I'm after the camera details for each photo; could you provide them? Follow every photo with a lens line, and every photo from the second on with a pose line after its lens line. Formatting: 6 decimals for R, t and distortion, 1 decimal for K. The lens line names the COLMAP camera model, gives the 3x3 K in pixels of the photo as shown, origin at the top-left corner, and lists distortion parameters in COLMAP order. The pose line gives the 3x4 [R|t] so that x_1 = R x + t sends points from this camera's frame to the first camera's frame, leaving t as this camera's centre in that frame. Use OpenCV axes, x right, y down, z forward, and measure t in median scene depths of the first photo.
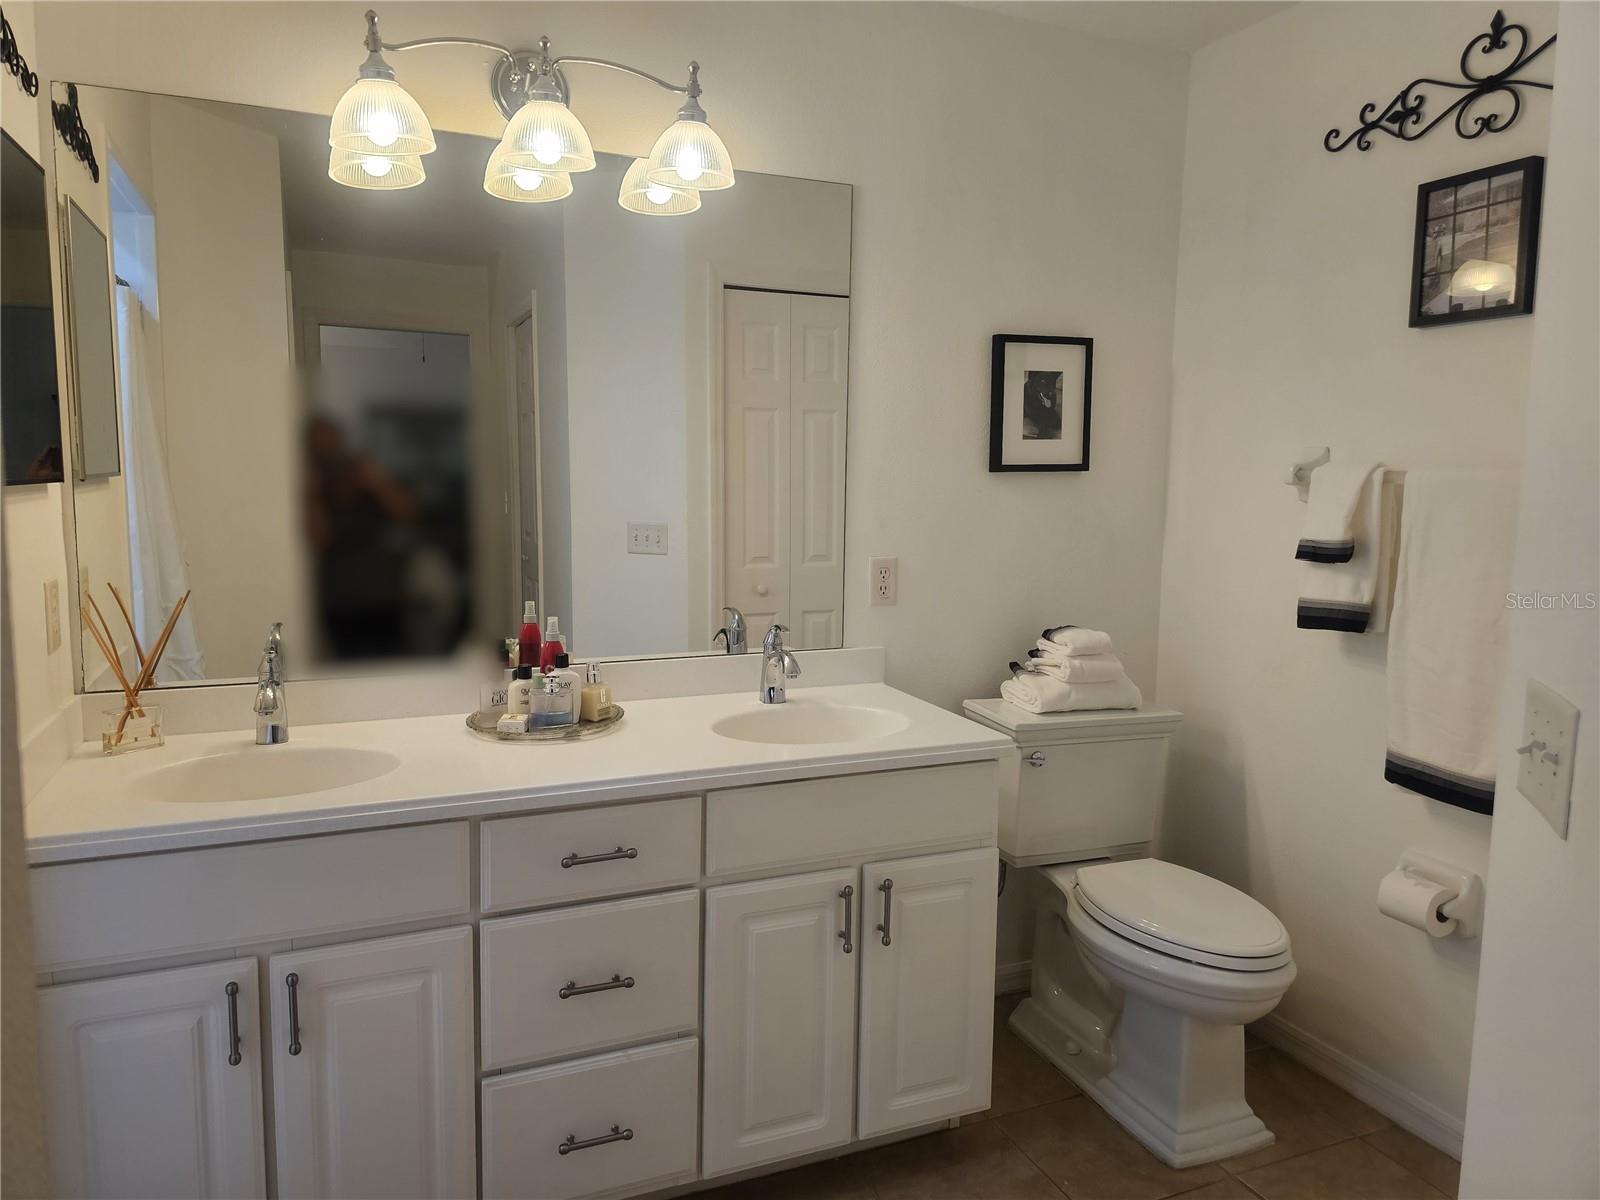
lens RADIAL K [[1067.3, 0, 770.6], [0, 1067.3, 574.3], [0, 0, 1]] dist [0.033879, -0.010033]
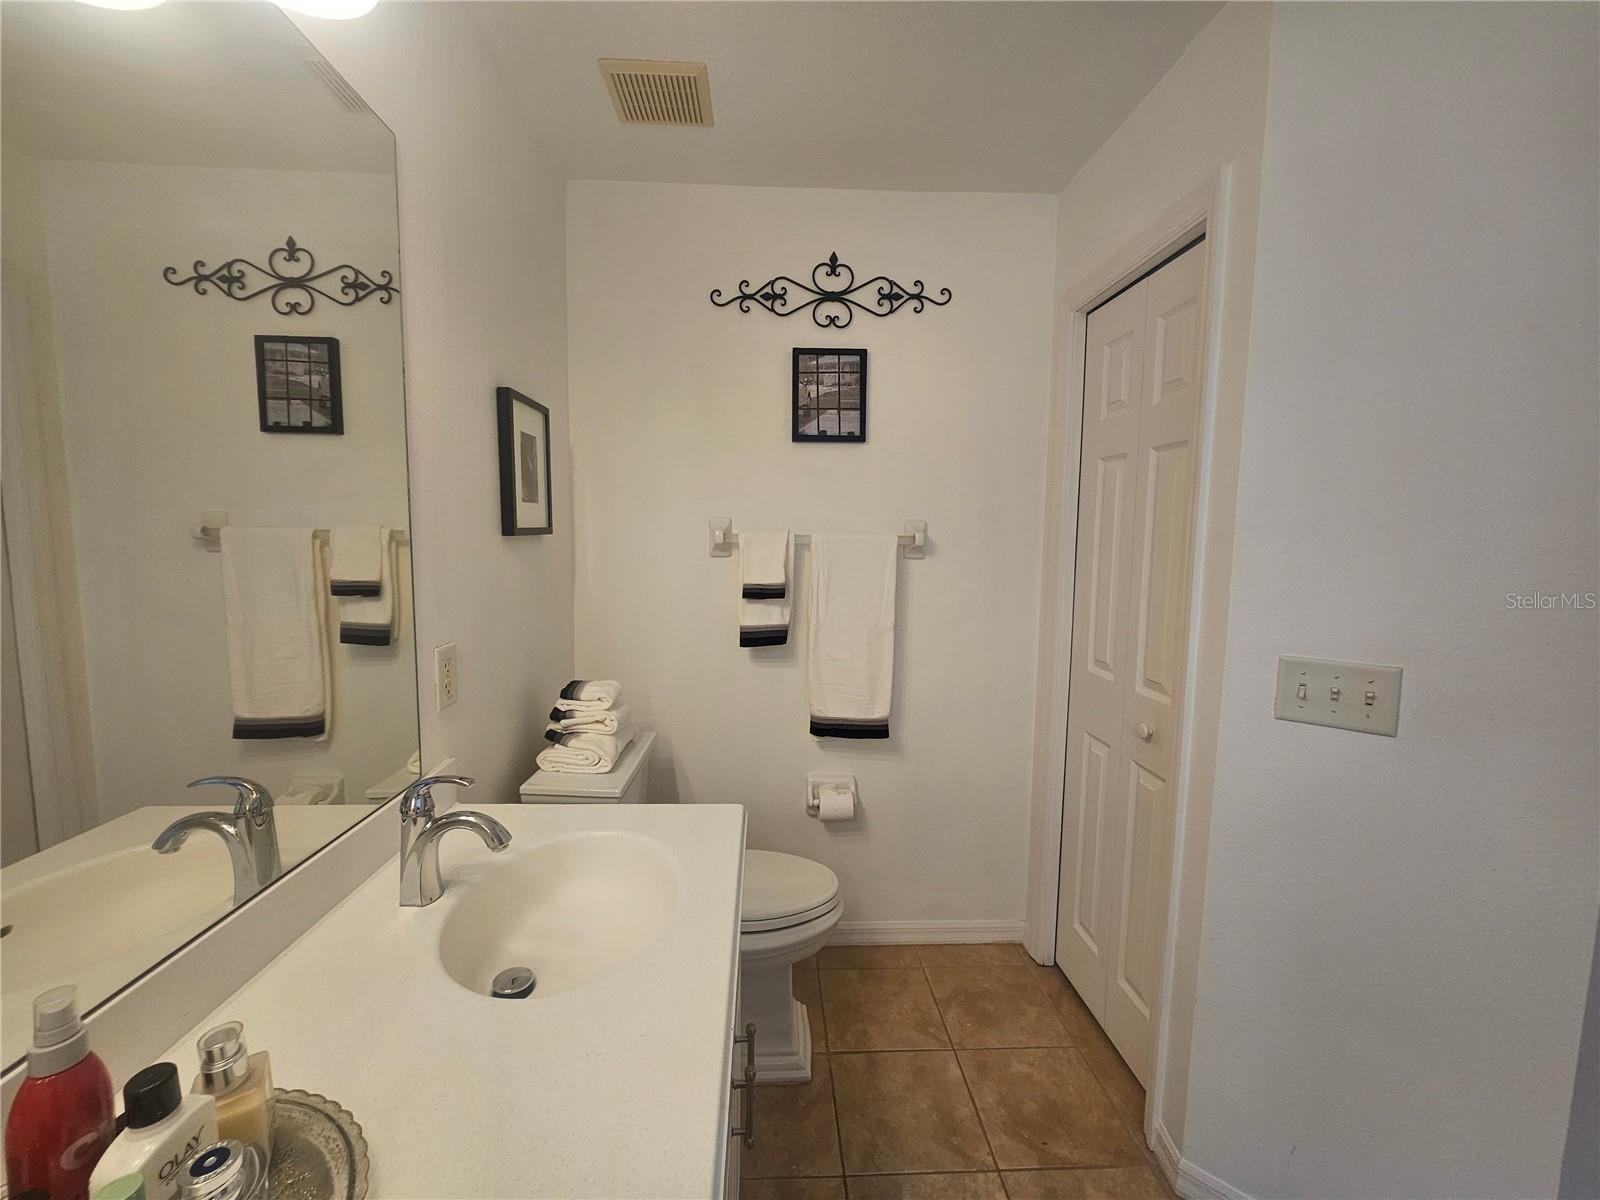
lens RADIAL K [[656.2, 0, 790.9], [0, 656.2, 597.4], [0, 0, 1]] dist [0.000247, -0.000674]
pose [[0.349624, -0.096248, 0.931933, -0.300863], [0.086109, 0.993800, 0.070333, -0.076189], [-0.932925, 0.055658, 0.355744, 0.703142]]
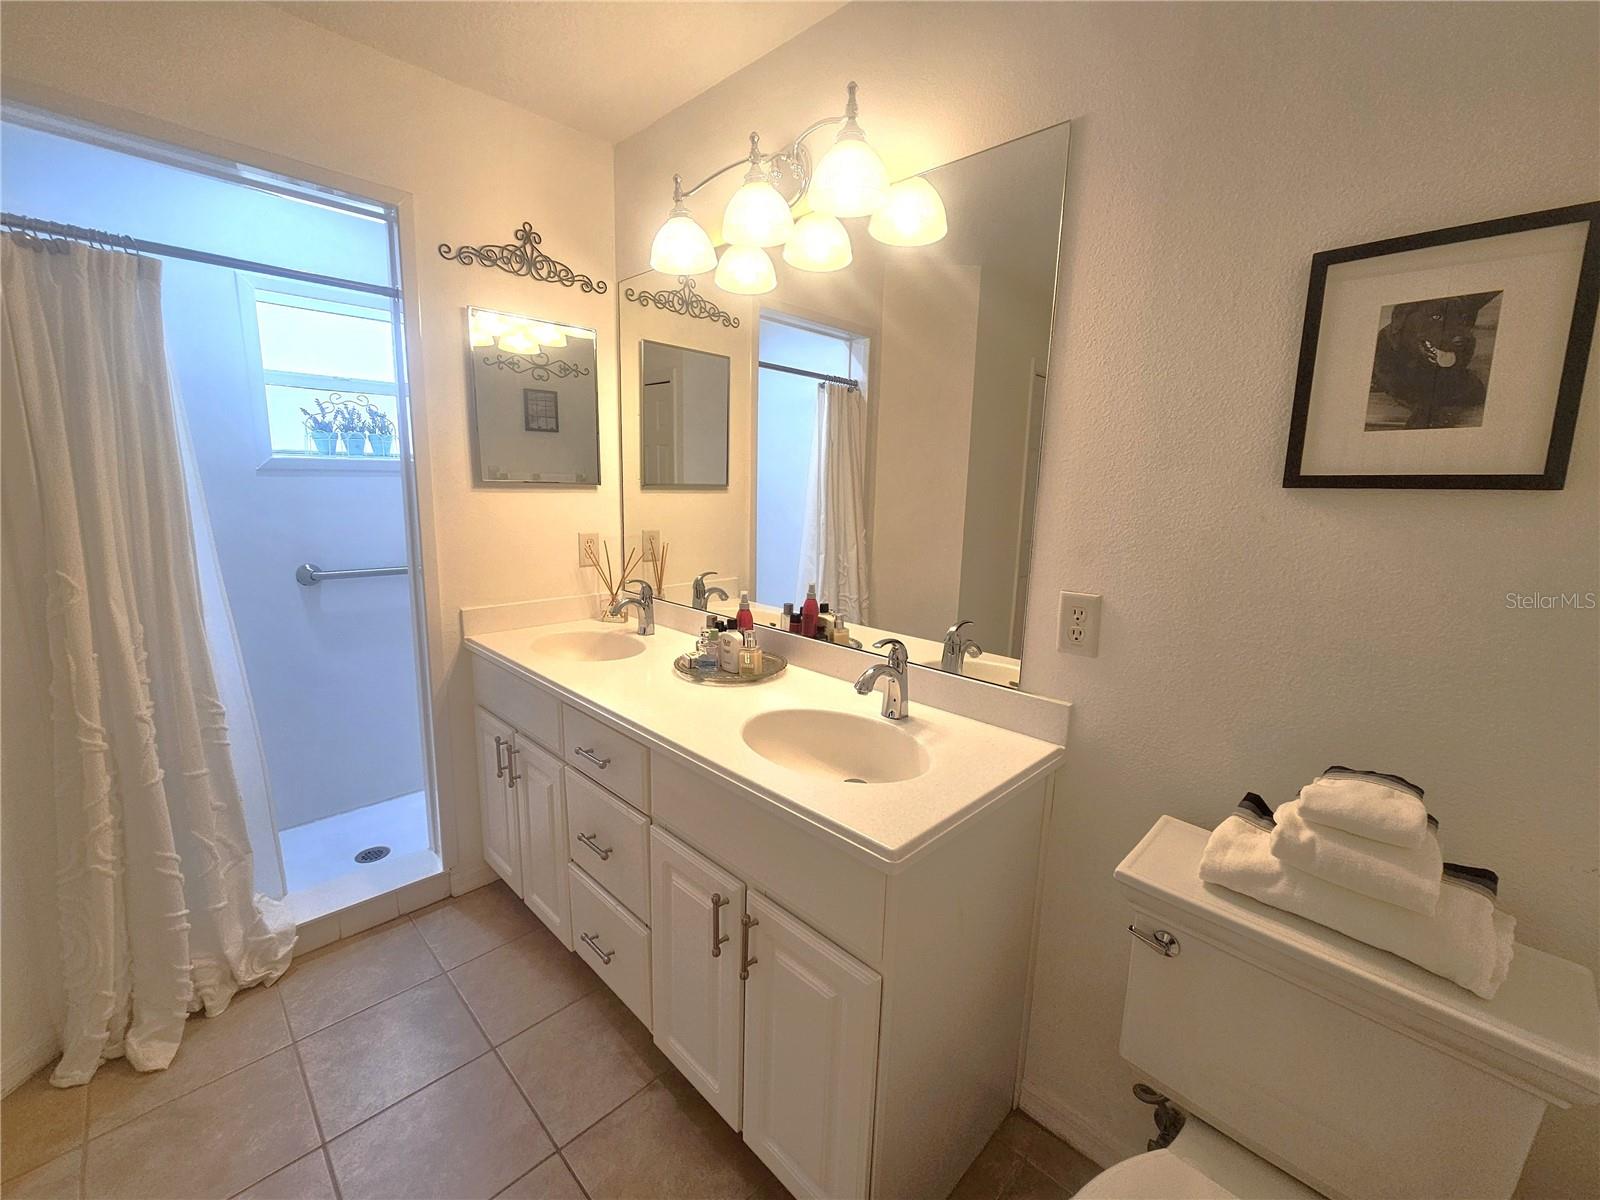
lens RADIAL K [[656.2, 0, 805.7], [0, 656.2, 591.8], [0, 0, 1]] dist [0.000247, -0.000674]
pose [[0.392682, 0.148154, -0.907663, 0.559953], [-0.114197, 0.987156, 0.111724, -0.057975], [0.912557, 0.059780, 0.404557, 0.735724]]
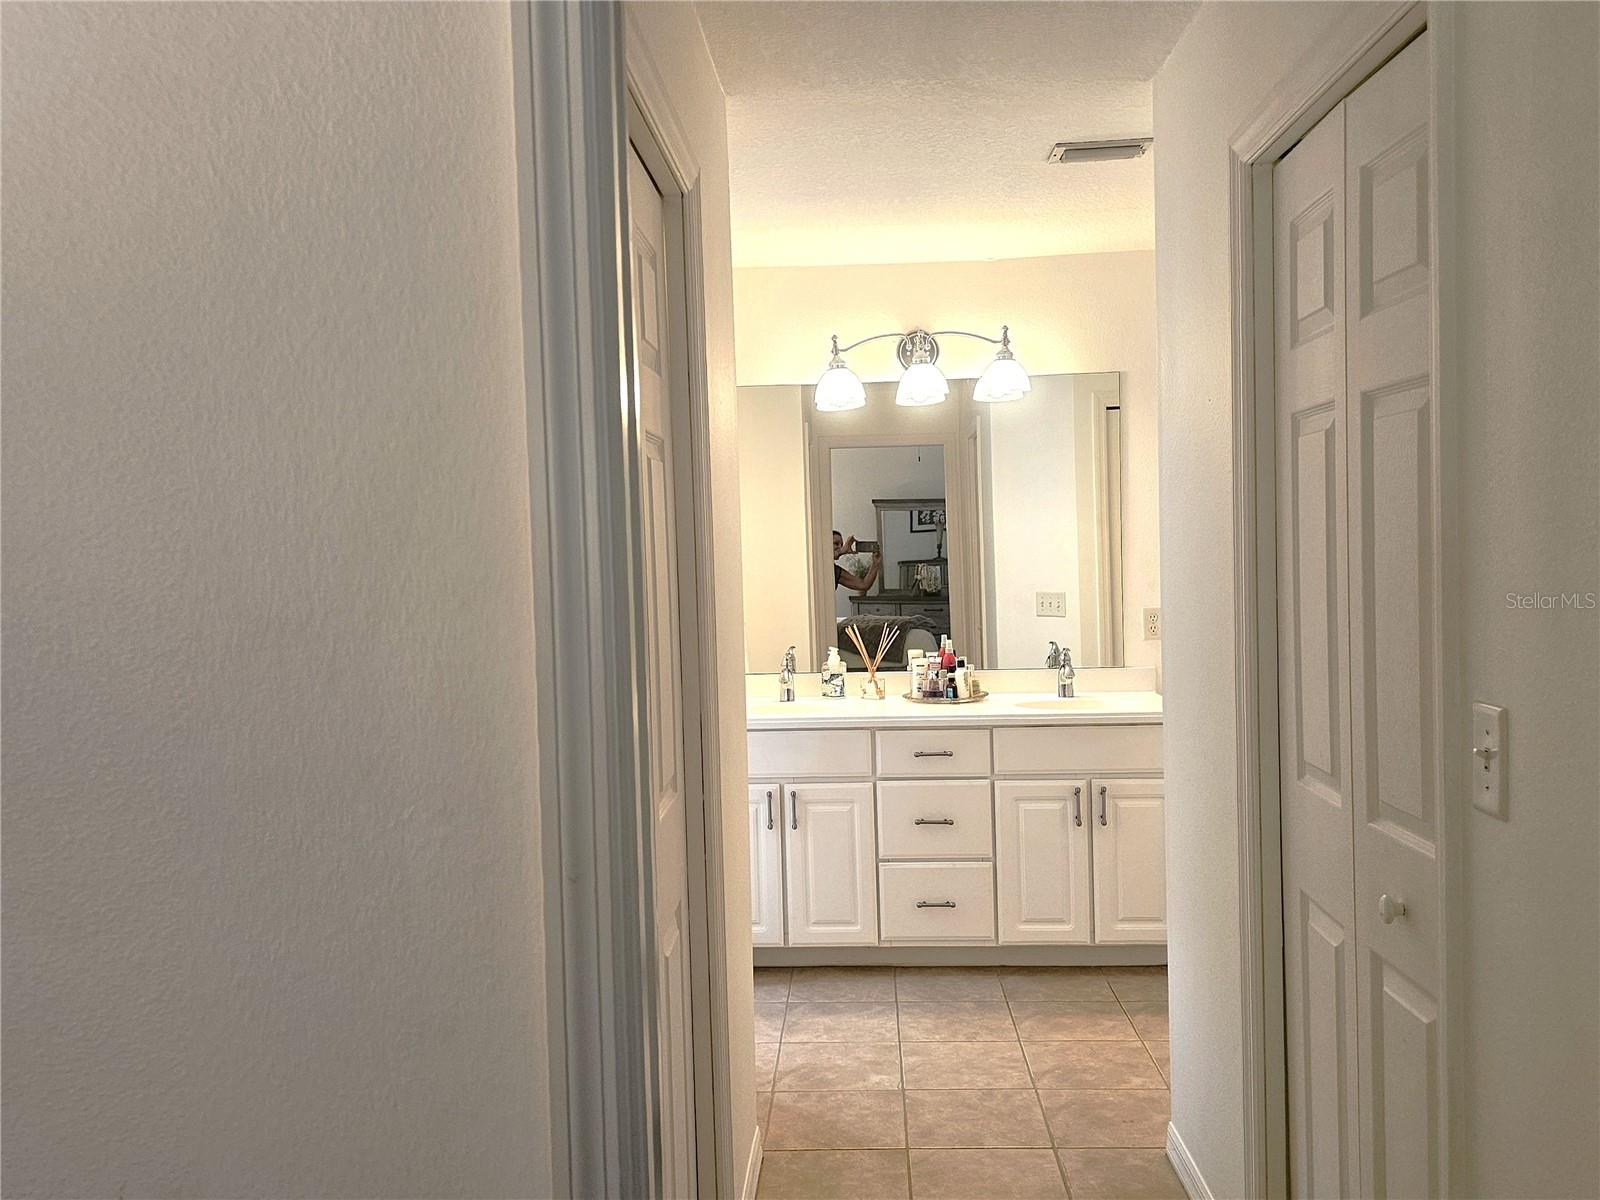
lens RADIAL K [[1187.8, 0, 799.3], [0, 1187.8, 605.0], [0, 0, 1]] dist [0.031657, -0.013870]
pose [[0.903543, -0.015078, -0.428232, 0.458101], [-0.005607, 0.998879, -0.047002, 0.076160], [0.428461, 0.044869, 0.902446, -0.899776]]
